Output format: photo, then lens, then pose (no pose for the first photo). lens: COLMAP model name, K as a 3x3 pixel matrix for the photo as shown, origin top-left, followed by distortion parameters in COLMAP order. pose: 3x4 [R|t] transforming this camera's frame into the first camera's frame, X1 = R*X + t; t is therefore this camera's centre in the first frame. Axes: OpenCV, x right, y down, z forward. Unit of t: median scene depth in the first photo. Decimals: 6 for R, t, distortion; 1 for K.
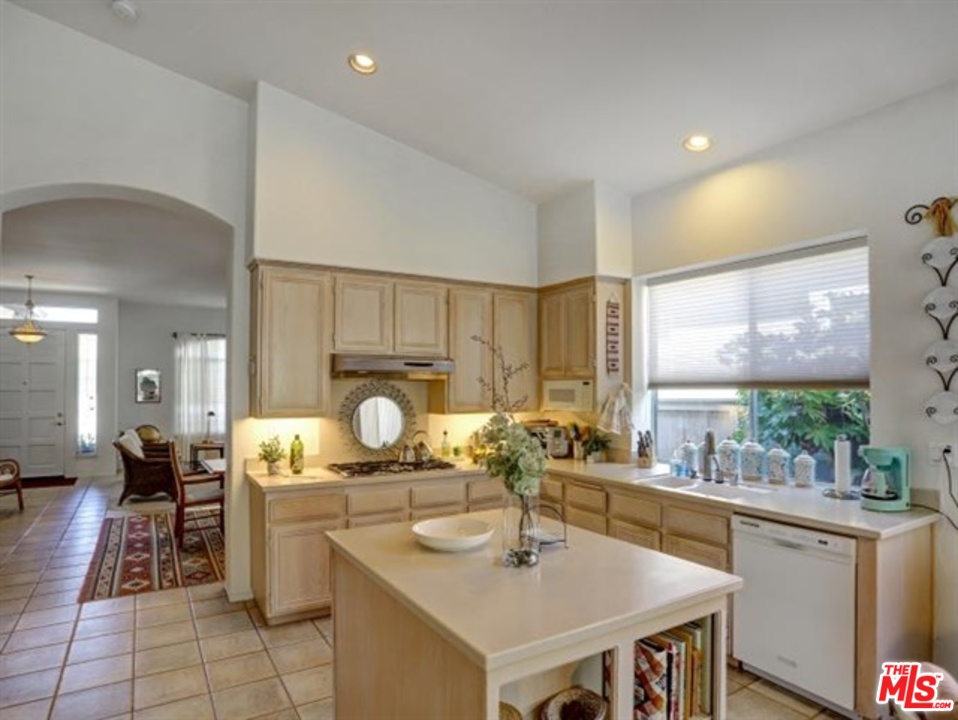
lens RADIAL K [[543.0, 0, 455.8], [0, 543.0, 378.2], [0, 0, 1]] dist [-0.069297, 0.000289]
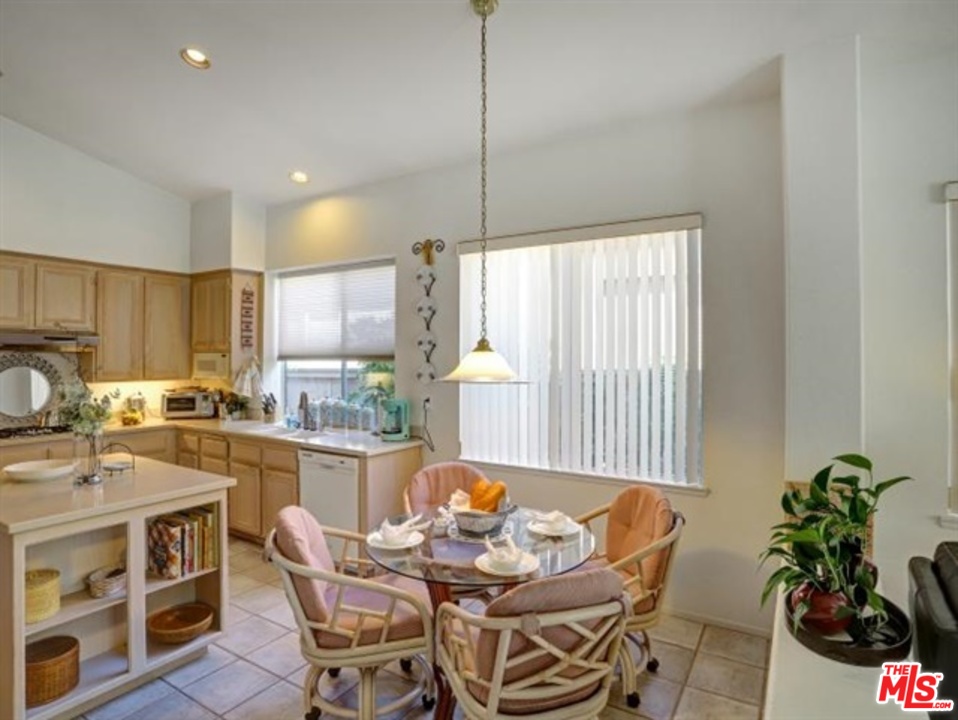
lens RADIAL K [[536.6, 0, 458.6], [0, 536.6, 355.6], [0, 0, 1]] dist [-0.083114, 0.030769]
pose [[0.889683, 0.003178, 0.456567, 0.169249], [-0.009776, 0.999879, 0.012091, -0.010765], [-0.456474, -0.015220, 0.889607, -0.307980]]
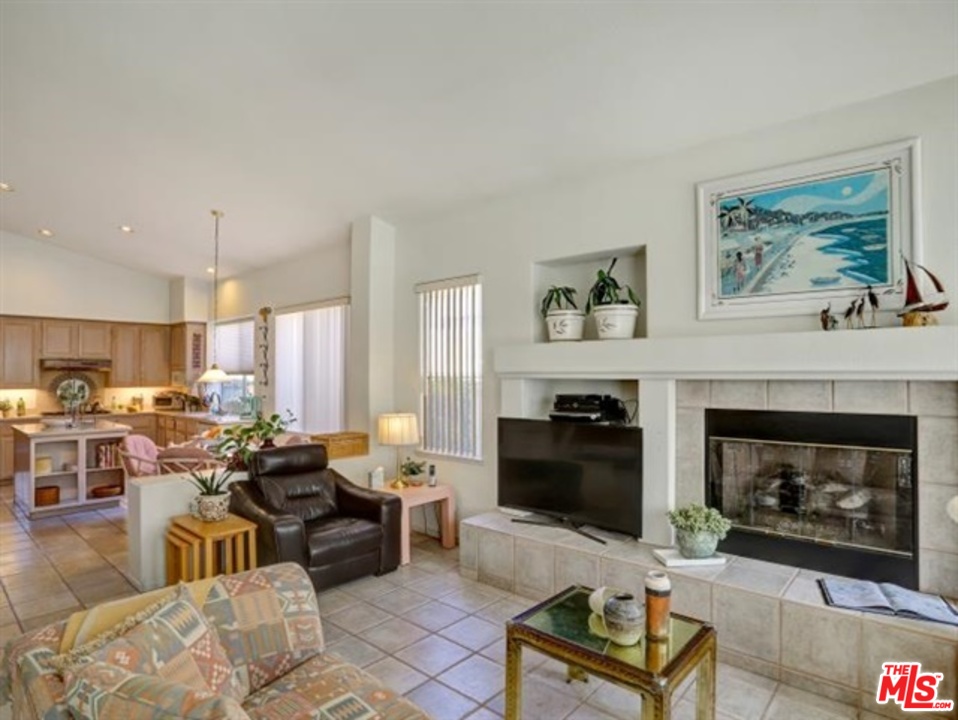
lens RADIAL K [[534.7, 0, 475.8], [0, 534.7, 370.3], [0, 0, 1]] dist [-0.087348, 0.030859]
pose [[0.949076, -0.001429, 0.315045, 0.686322], [-0.001281, 0.999964, 0.008394, -0.018154], [-0.315045, -0.008370, 0.949040, -1.282997]]
